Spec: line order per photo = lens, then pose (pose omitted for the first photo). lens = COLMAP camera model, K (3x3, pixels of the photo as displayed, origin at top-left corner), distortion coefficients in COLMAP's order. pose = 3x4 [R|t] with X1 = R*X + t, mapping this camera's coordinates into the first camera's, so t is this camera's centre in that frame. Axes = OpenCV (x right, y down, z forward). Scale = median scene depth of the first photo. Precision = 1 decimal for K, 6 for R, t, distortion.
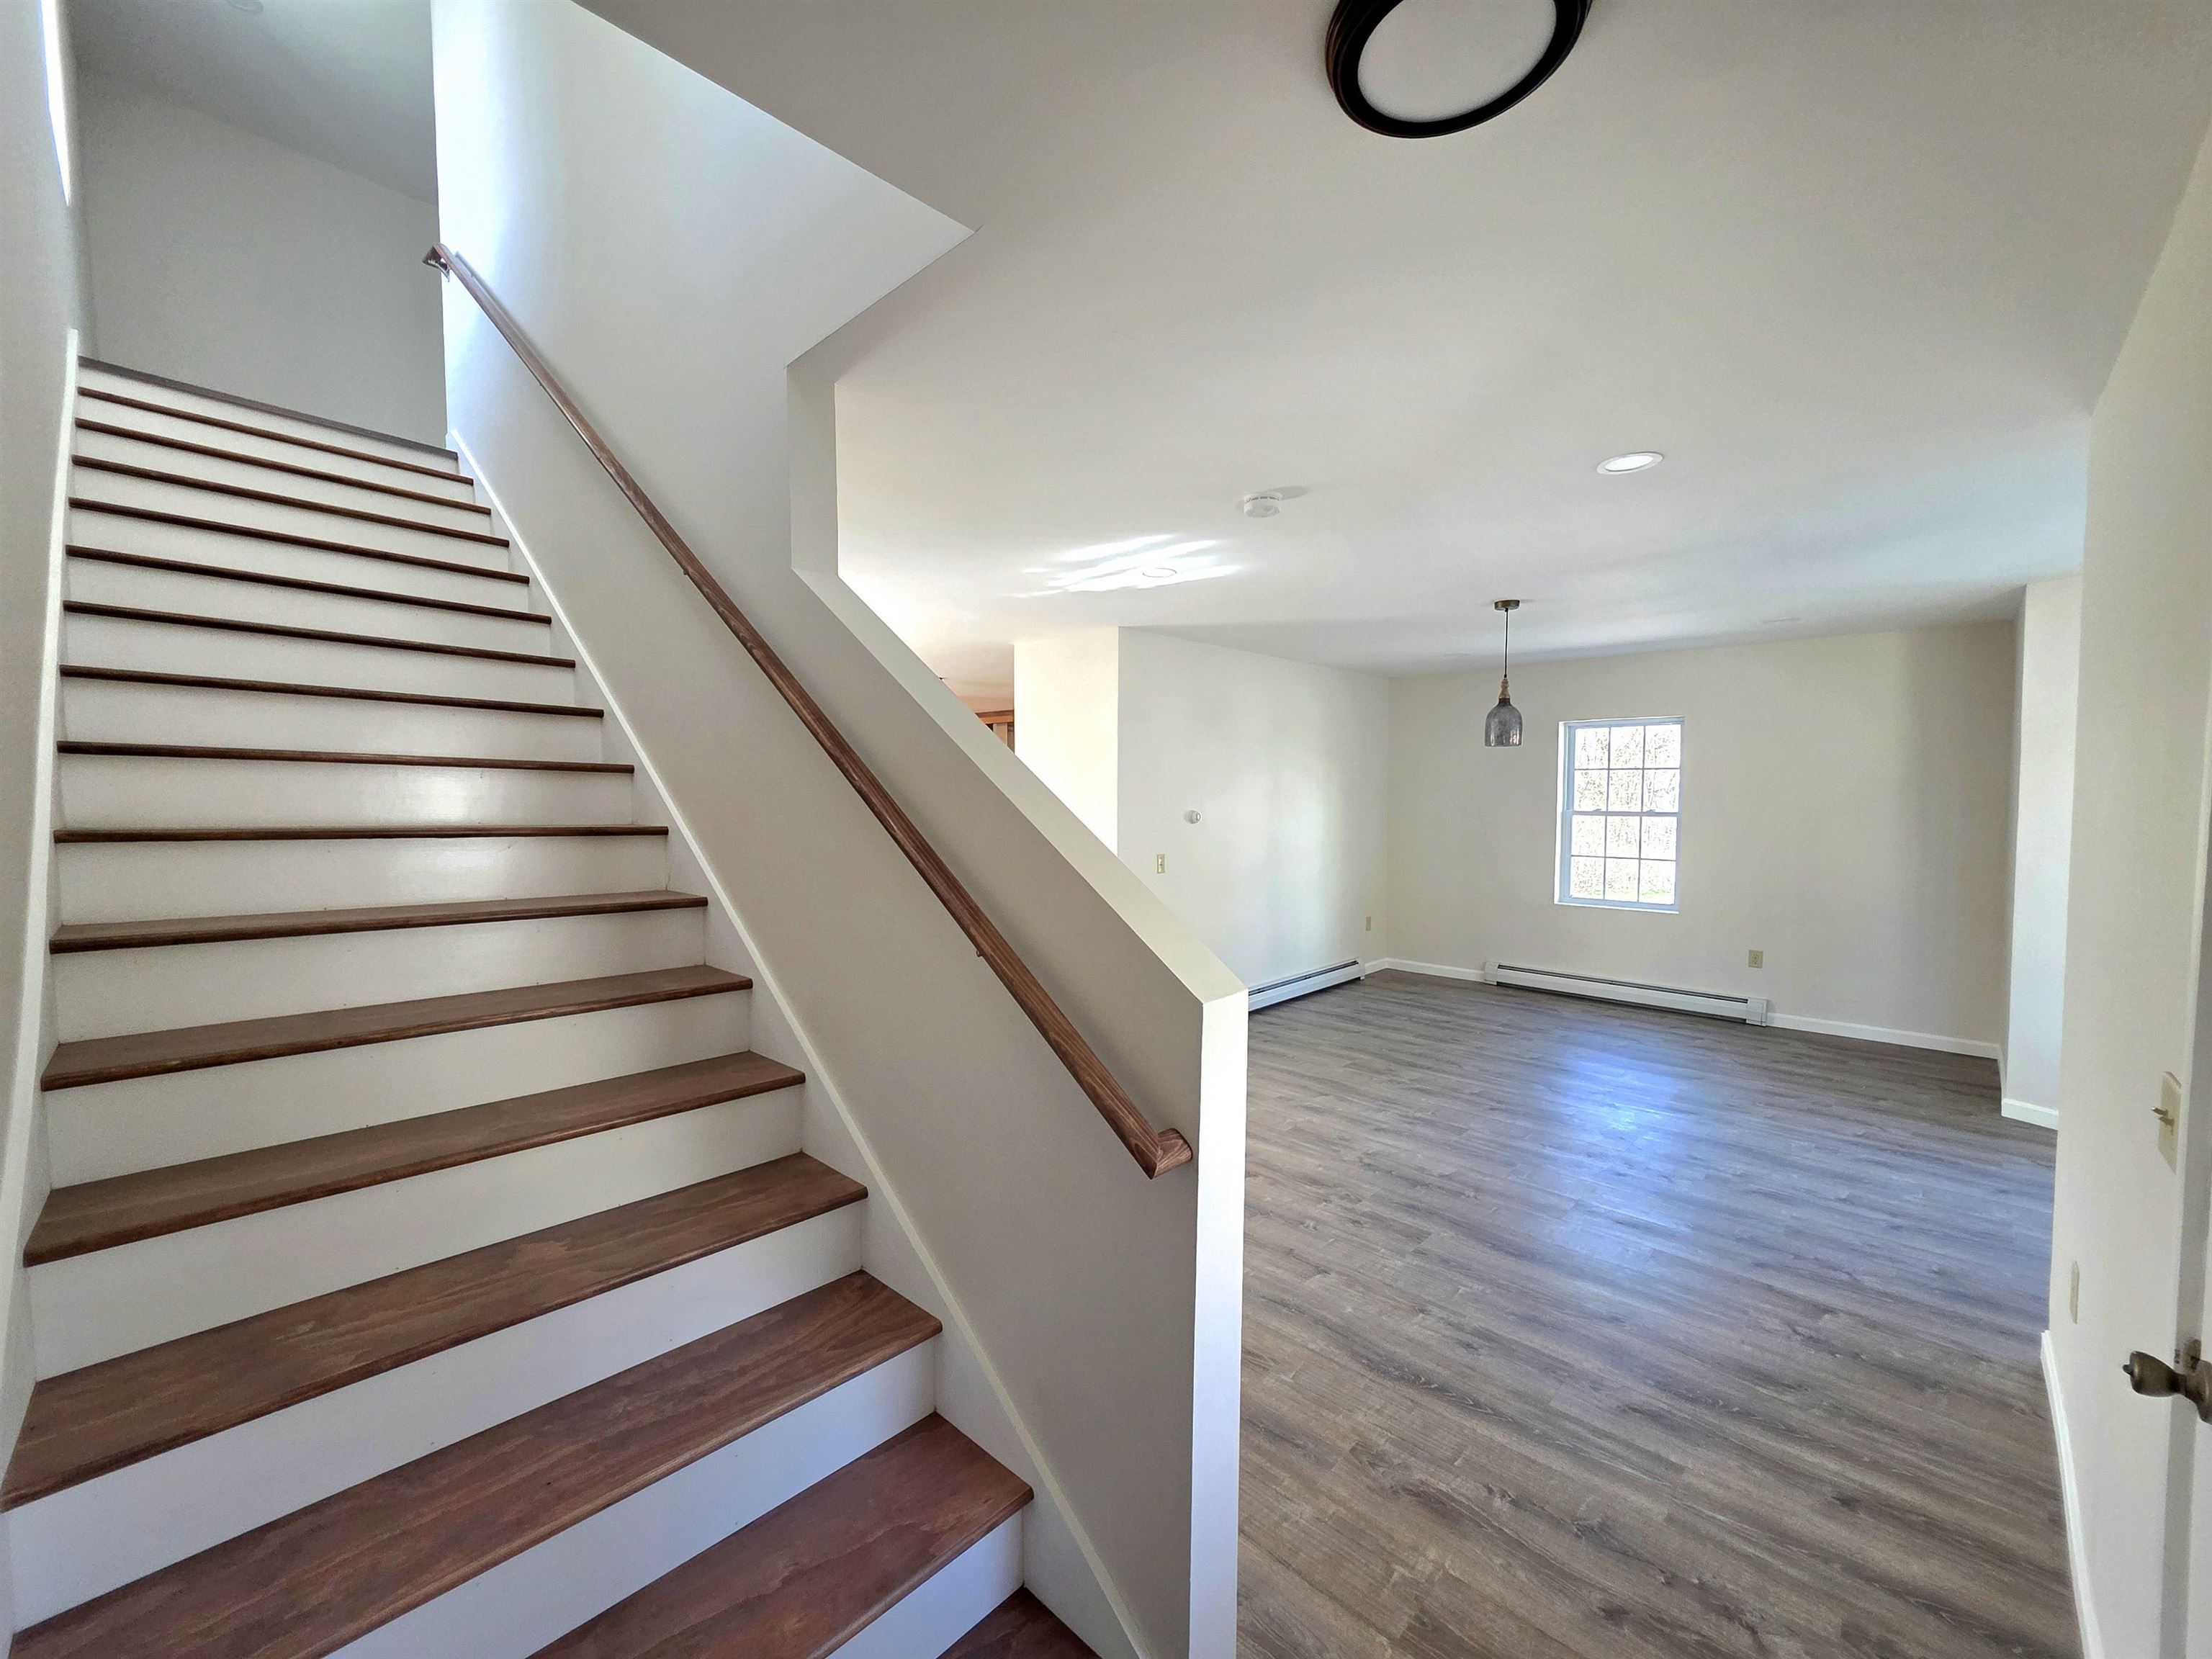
lens RADIAL K [[879.5, 0, 1113.4], [0, 879.5, 833.3], [0, 0, 1]] dist [0.006038, -0.000615]
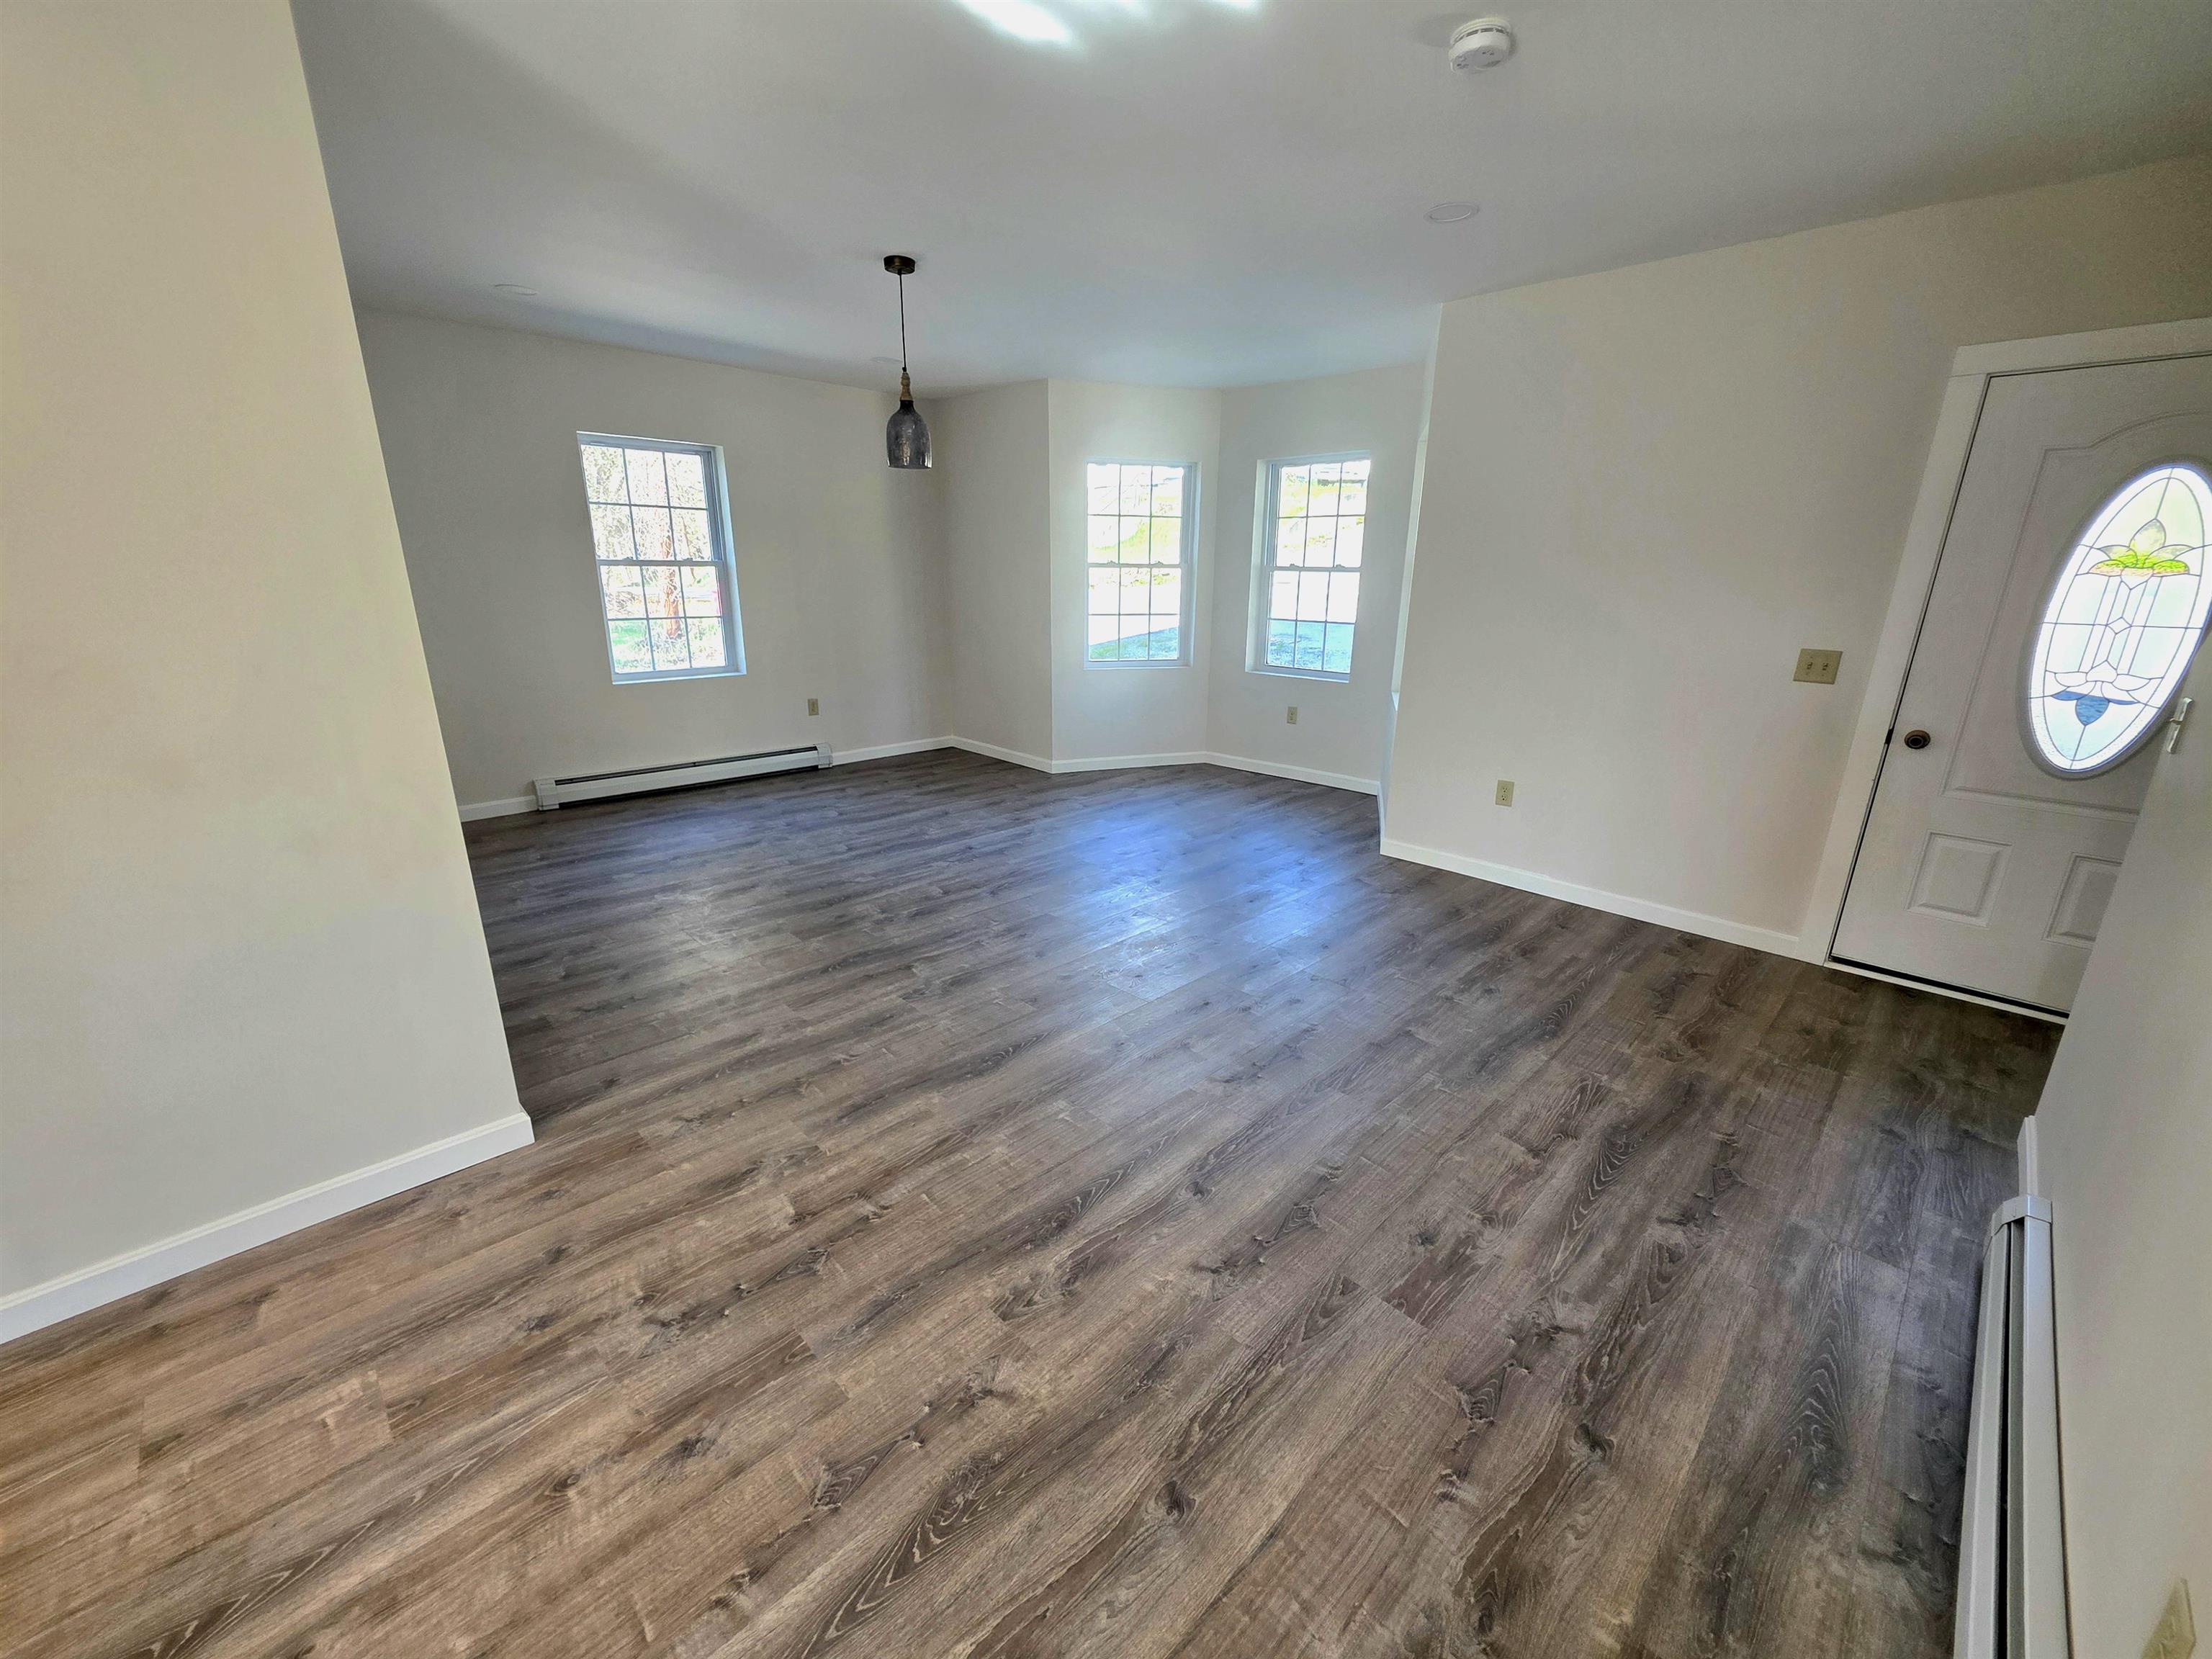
lens RADIAL K [[879.5, 0, 1113.4], [0, 879.5, 833.3], [0, 0, 1]] dist [0.006038, -0.000615]
pose [[0.031504, -0.293188, 0.955536, -0.407134], [0.033919, 0.955773, 0.292143, -0.010340], [-0.998928, 0.023207, 0.040055, 0.804300]]
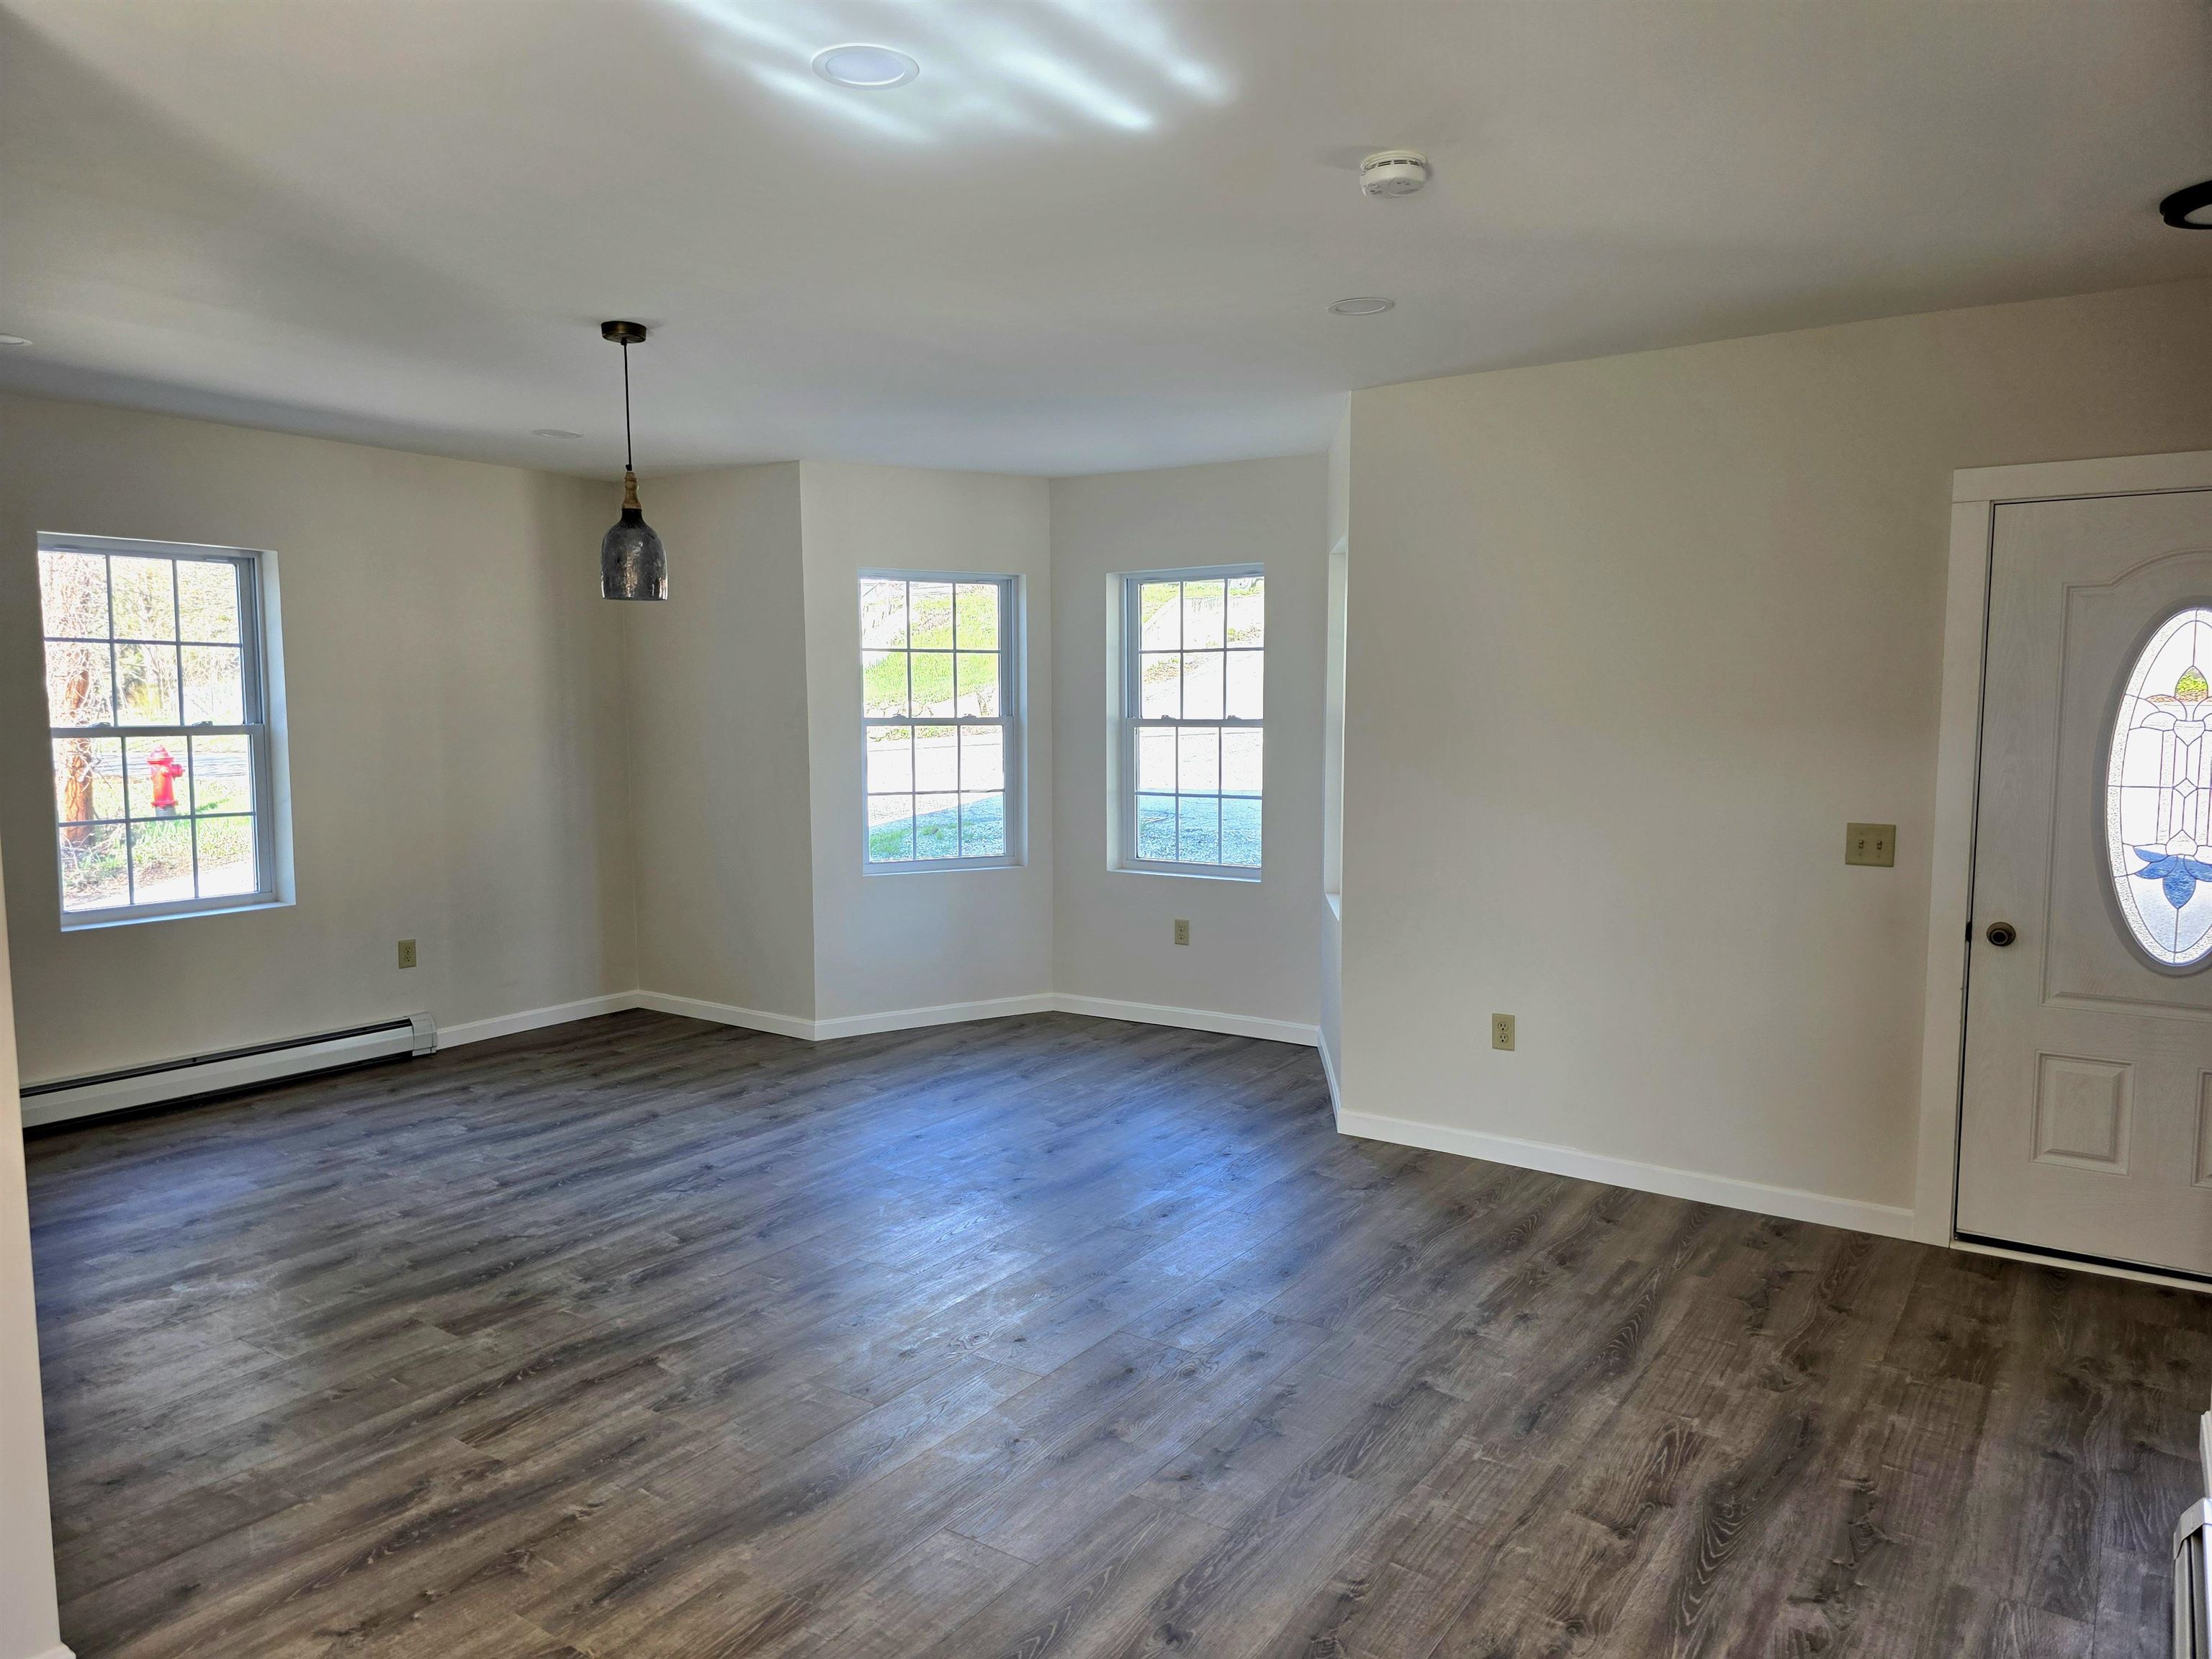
lens RADIAL K [[1466.7, 0, 1099.9], [0, 1466.7, 835.9], [0, 0, 1]] dist [0.060301, -0.049844]
pose [[-0.142066, -0.093225, 0.985457, -0.511497], [0.048212, 0.993722, 0.100957, -0.033680], [-0.988682, 0.061853, -0.136680, 0.862587]]
